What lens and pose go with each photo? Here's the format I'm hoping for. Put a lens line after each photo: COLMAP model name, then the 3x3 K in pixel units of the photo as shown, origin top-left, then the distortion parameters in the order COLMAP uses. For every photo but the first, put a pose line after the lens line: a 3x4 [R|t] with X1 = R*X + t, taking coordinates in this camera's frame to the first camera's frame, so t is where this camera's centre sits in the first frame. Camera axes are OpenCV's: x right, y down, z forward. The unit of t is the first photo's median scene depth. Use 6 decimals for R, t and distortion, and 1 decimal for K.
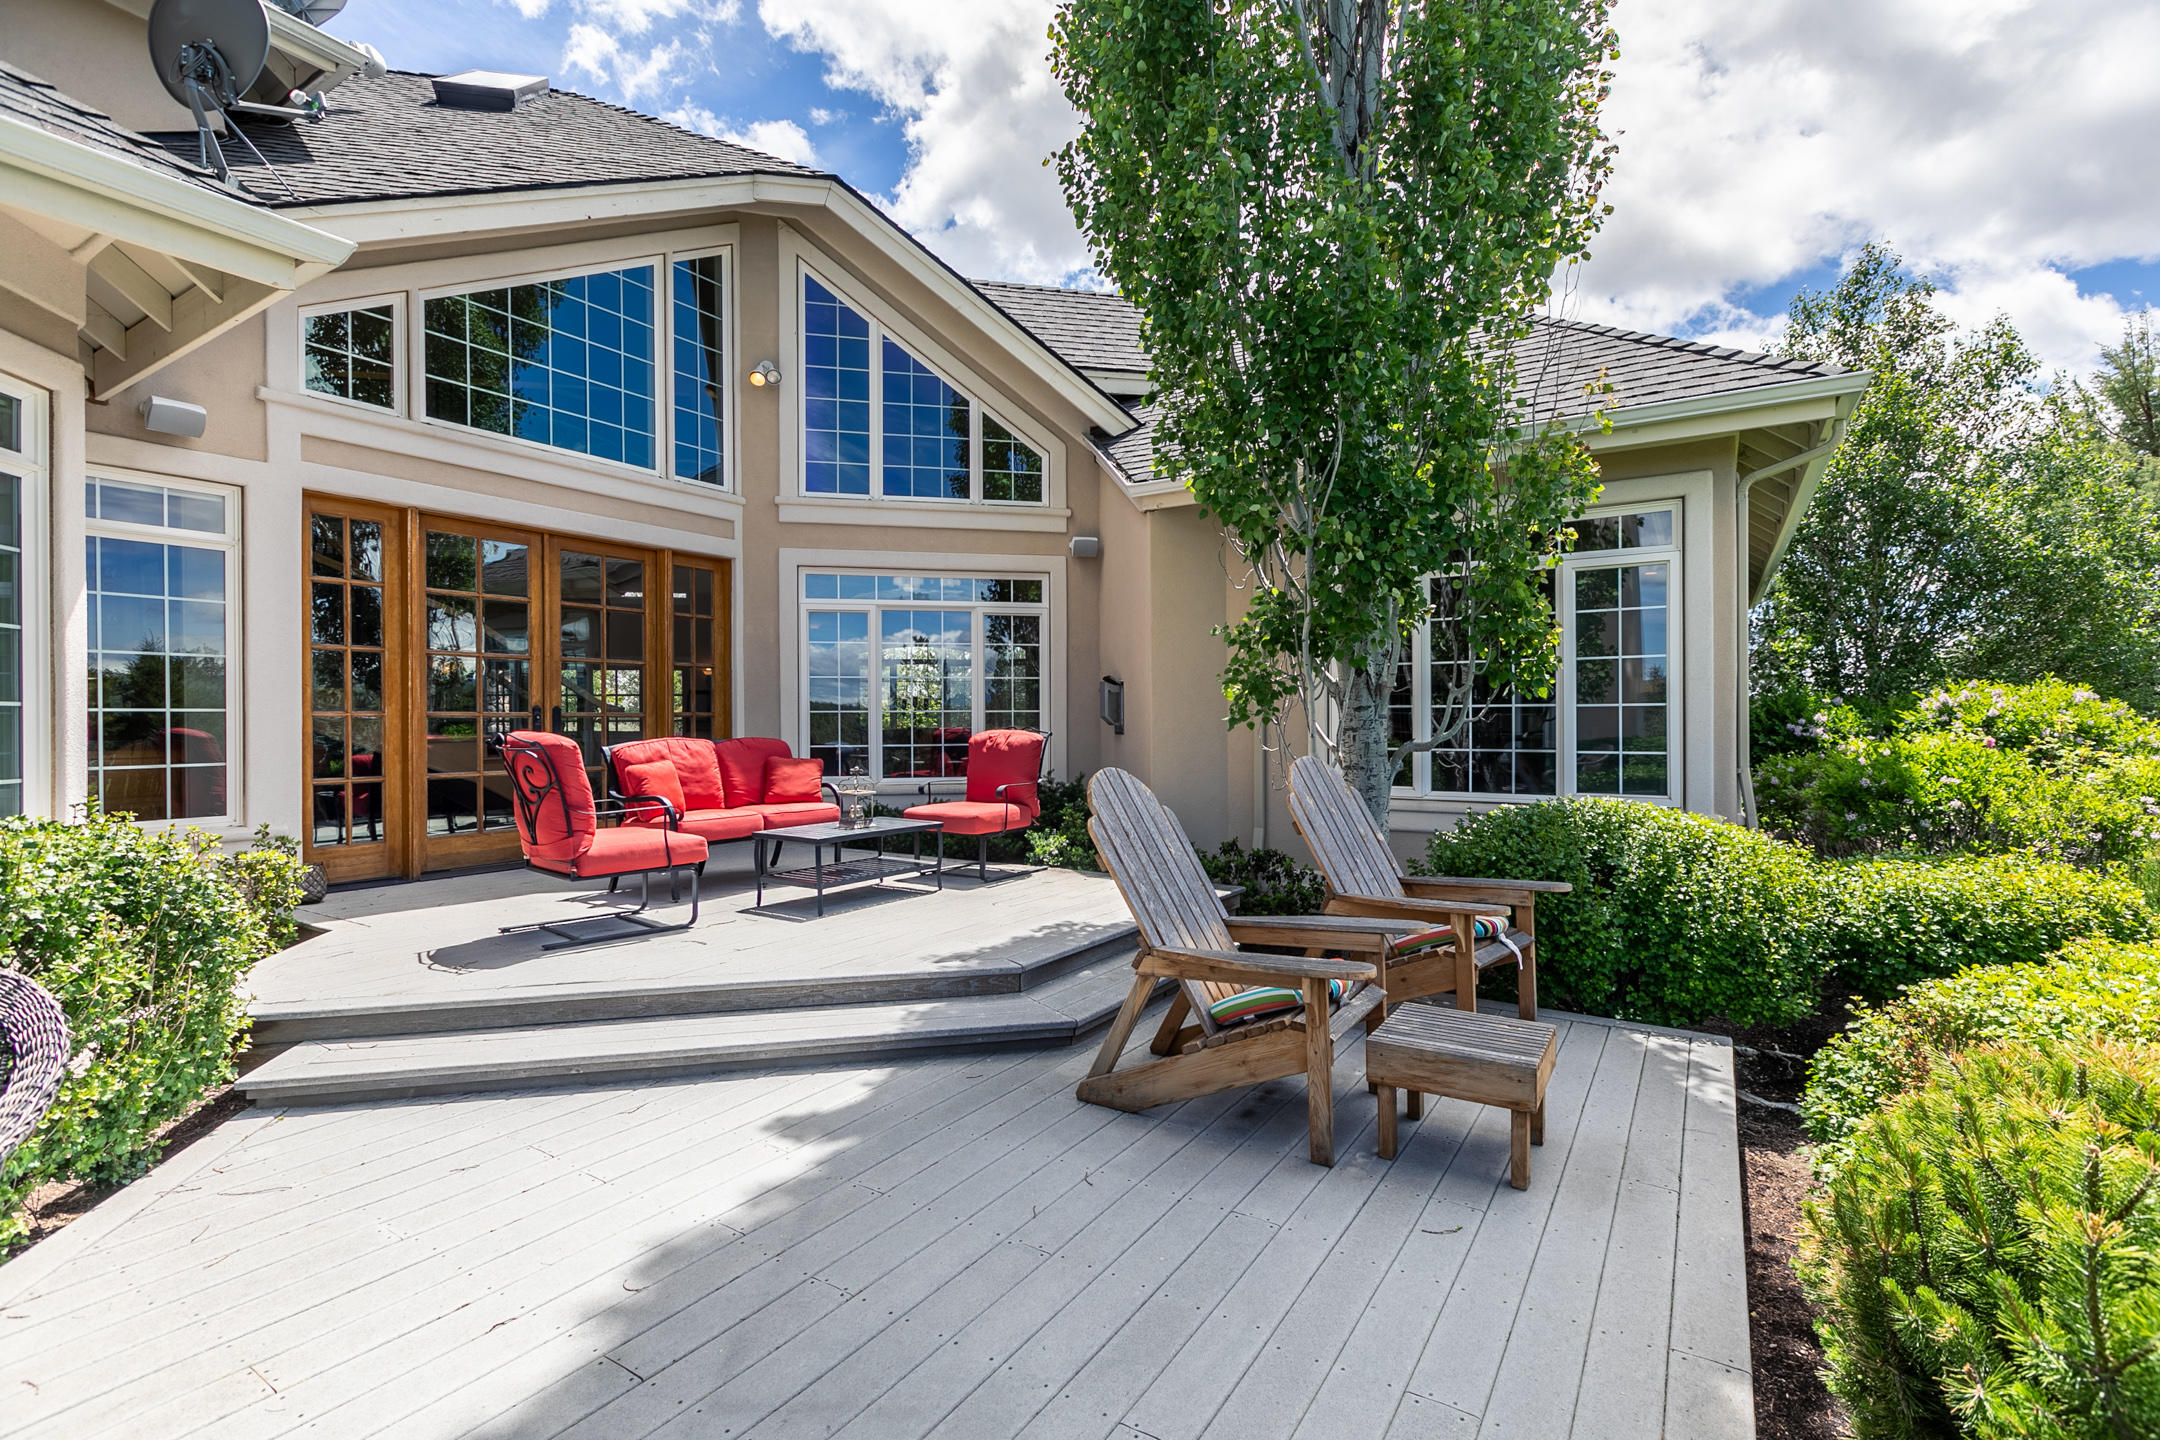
lens RADIAL K [[965.7, 0, 1082.5], [0, 965.7, 724.7], [0, 0, 1]] dist [0.001080, 0.000035]
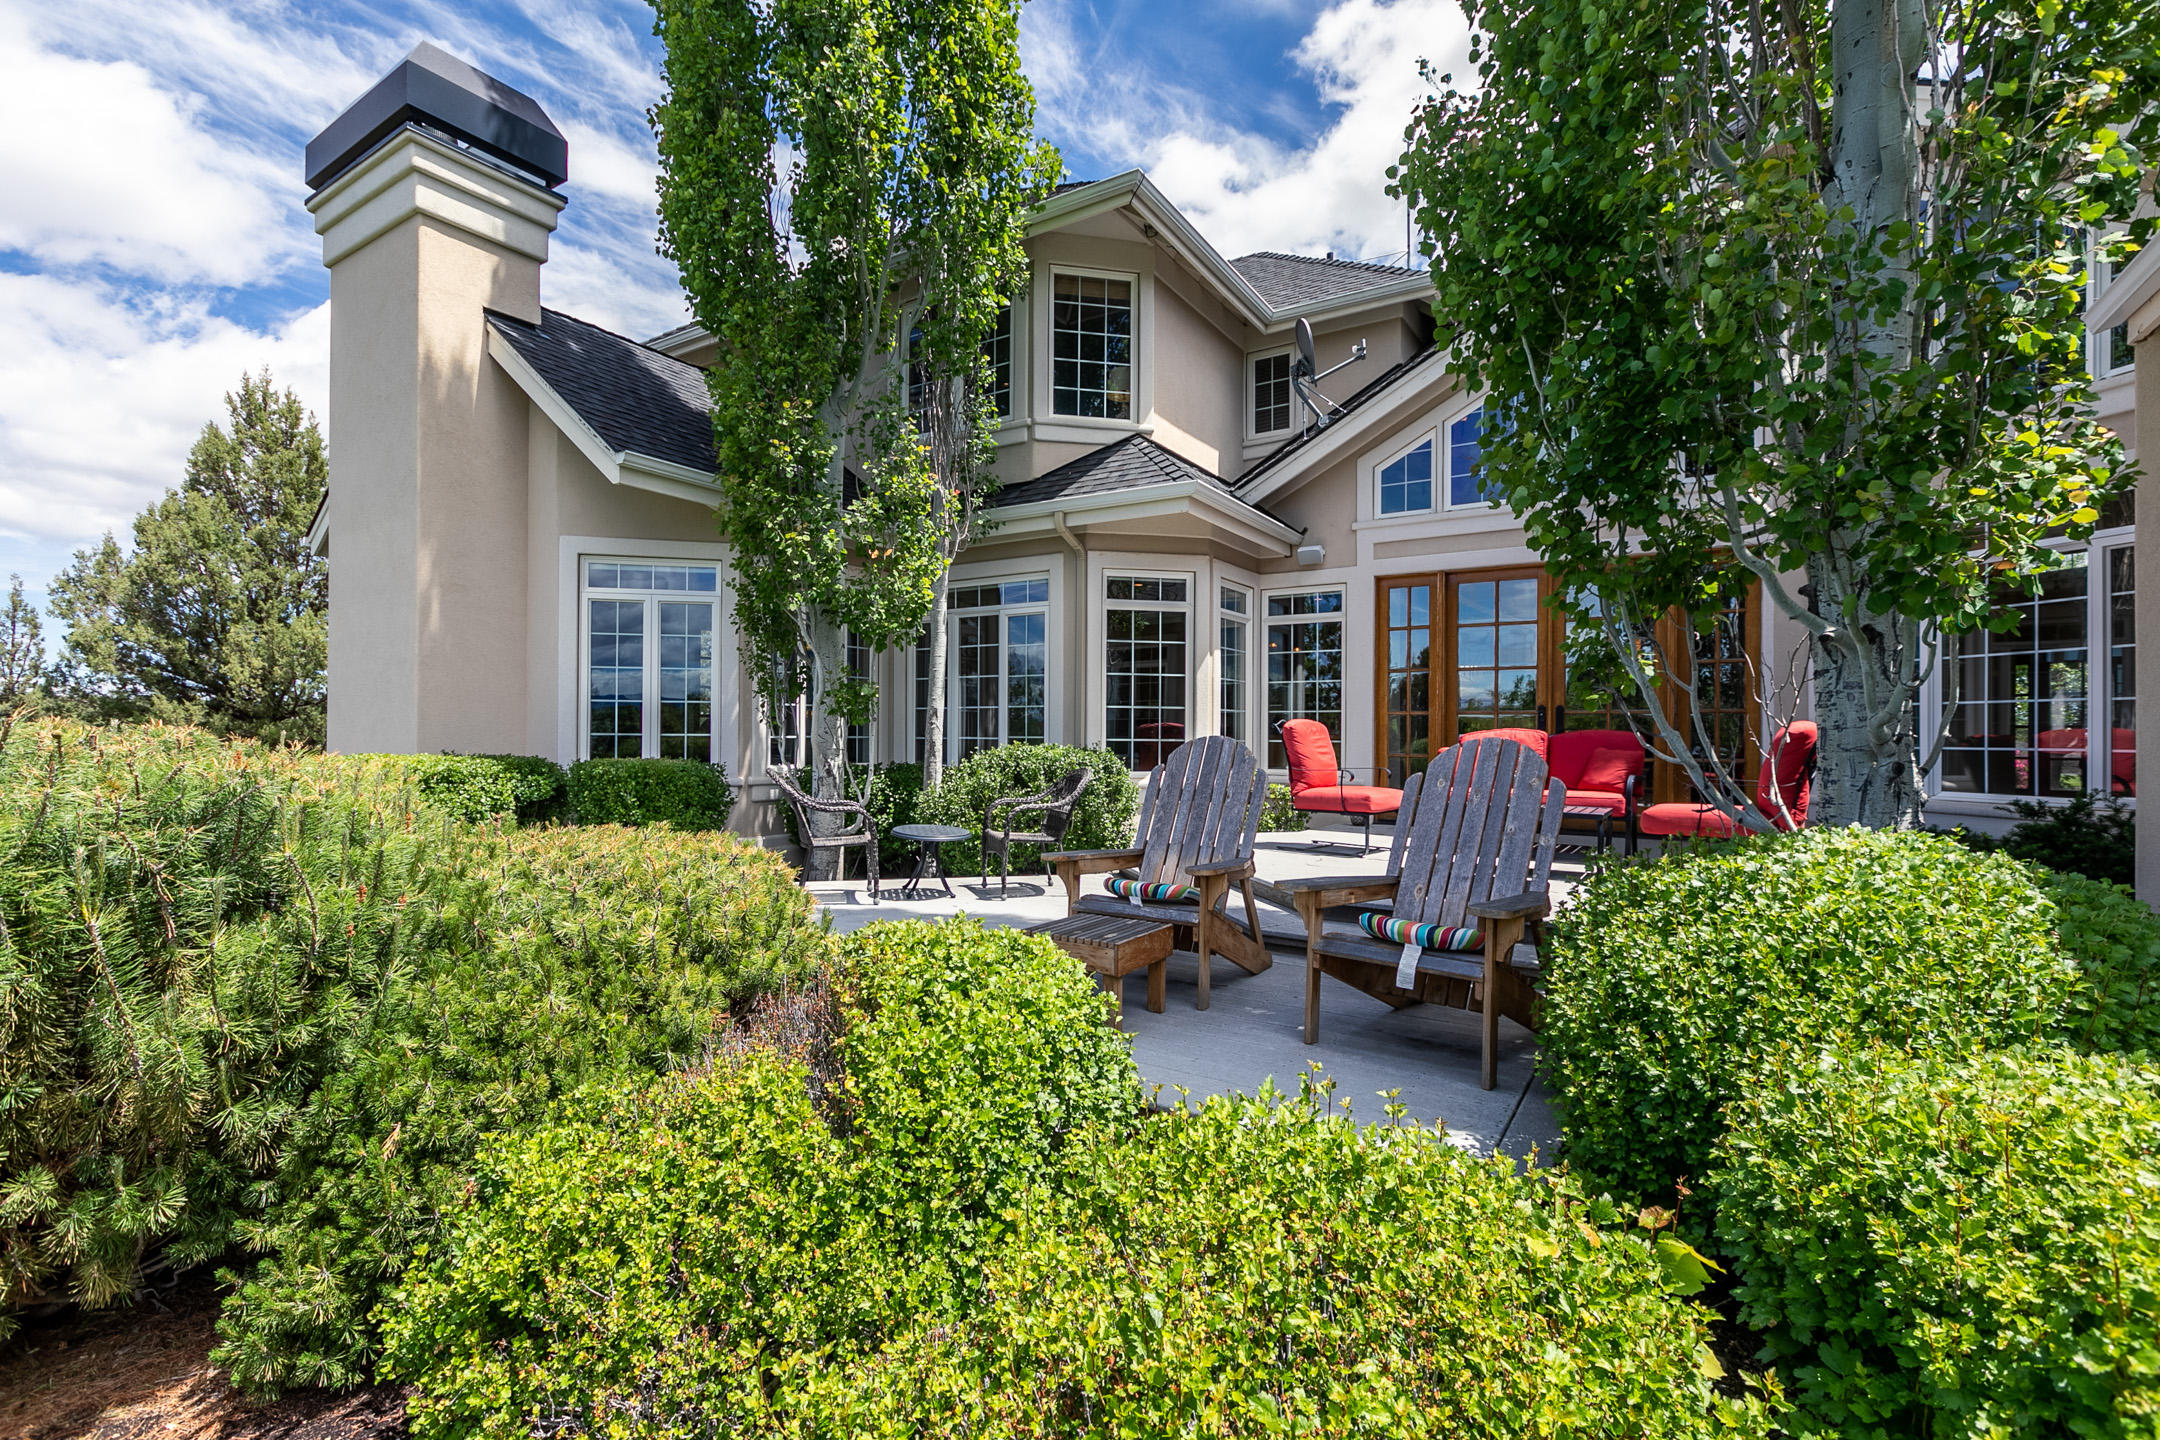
lens RADIAL K [[965.7, 0, 1077.2], [0, 965.7, 725.3], [0, 0, 1]] dist [0.001080, 0.000035]
pose [[-0.006370, -0.002751, -0.999976, 0.805272], [-0.002805, 0.999992, -0.002734, 0.017011], [0.999976, 0.002788, -0.006377, 0.466049]]
